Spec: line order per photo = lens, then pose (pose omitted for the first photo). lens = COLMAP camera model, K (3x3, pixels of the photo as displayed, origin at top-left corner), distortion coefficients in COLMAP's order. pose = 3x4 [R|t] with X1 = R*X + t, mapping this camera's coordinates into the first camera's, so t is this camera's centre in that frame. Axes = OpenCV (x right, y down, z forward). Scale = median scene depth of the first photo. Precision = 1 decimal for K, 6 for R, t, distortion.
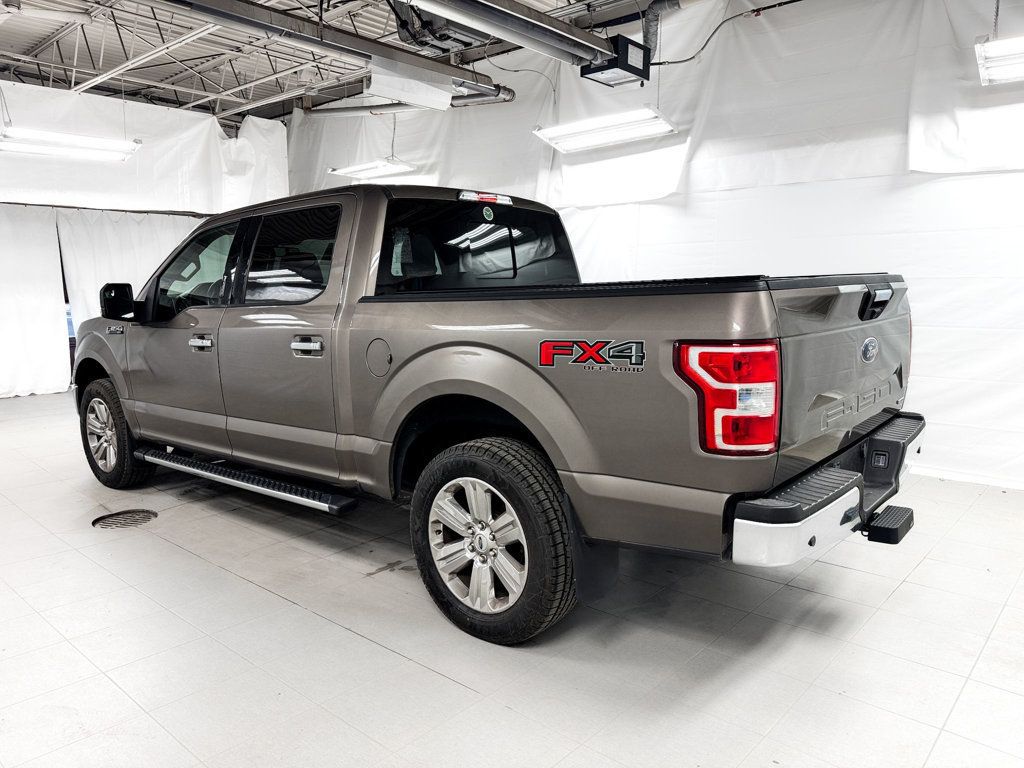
lens RADIAL K [[712.0, 0, 512.0], [0, 712.0, 384.0], [0, 0, 1]] dist [0.047110, -0.042688]
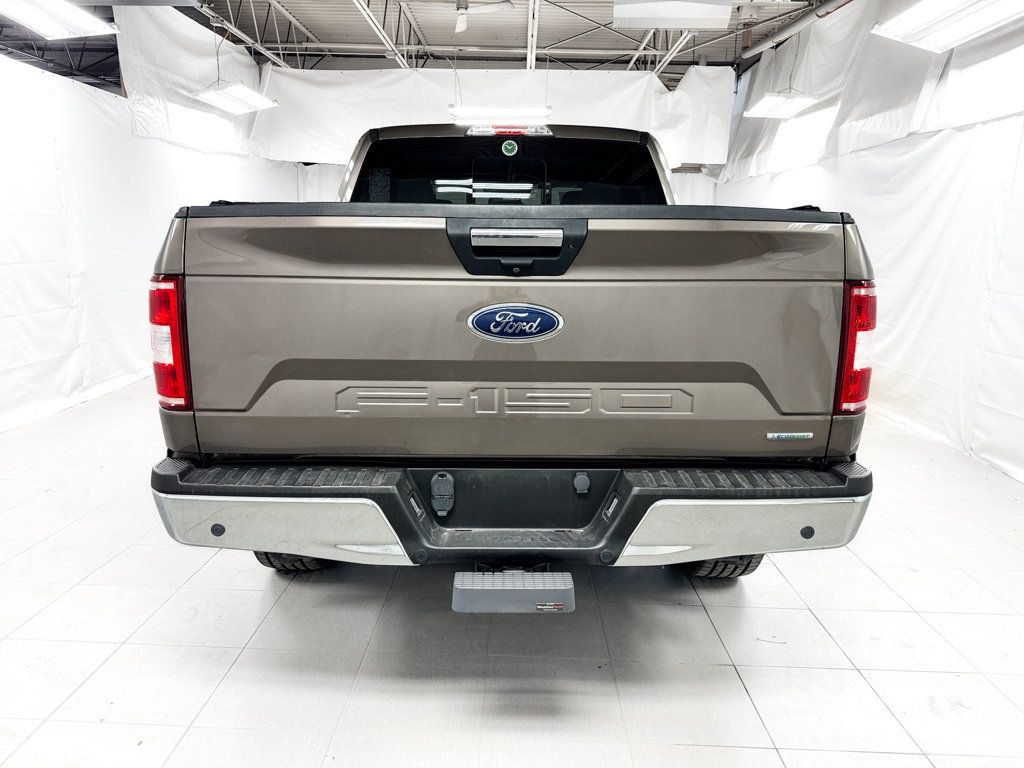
lens RADIAL K [[712.0, 0, 512.0], [0, 712.0, 384.0], [0, 0, 1]] dist [0.047110, -0.042688]
pose [[0.661173, 0.171788, -0.730301, 0.612314], [-0.132427, 0.984870, 0.111778, -0.040641], [0.738453, 0.022807, 0.673919, 0.352638]]
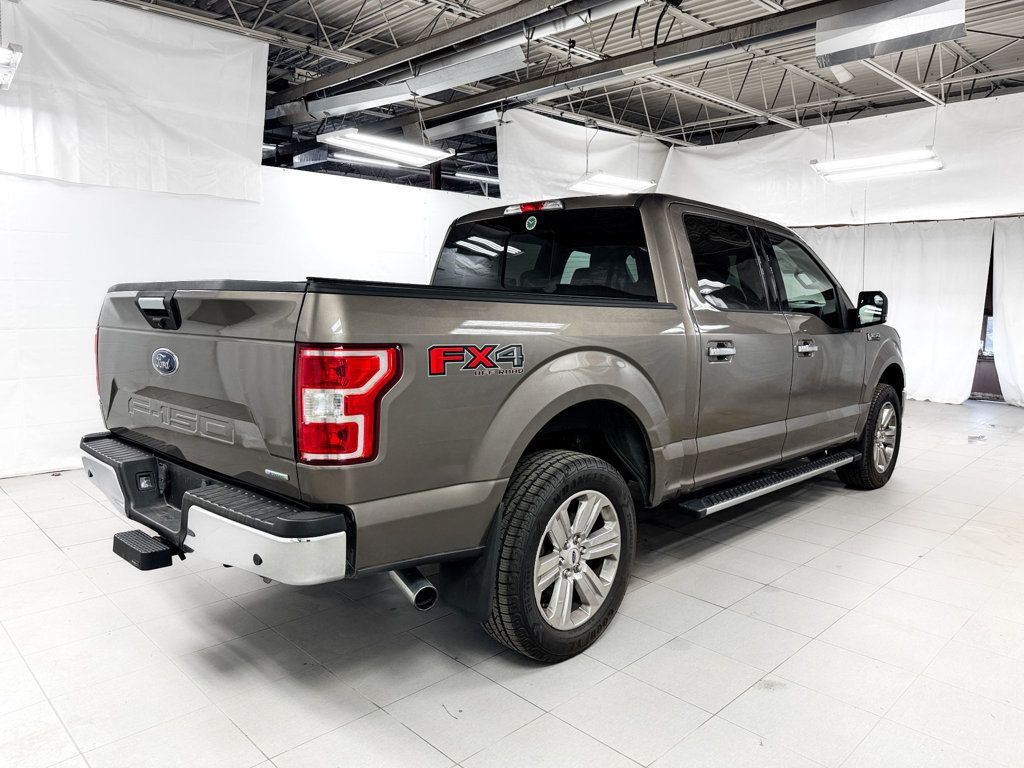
lens RADIAL K [[716.9, 0, 512.0], [0, 716.9, 384.0], [0, 0, 1]] dist [0.093427, -0.135080]
pose [[-0.055012, 0.134864, -0.989336, 0.890036], [-0.156120, 0.977488, 0.141930, -0.140708], [0.986205, 0.162263, -0.032718, 0.930814]]
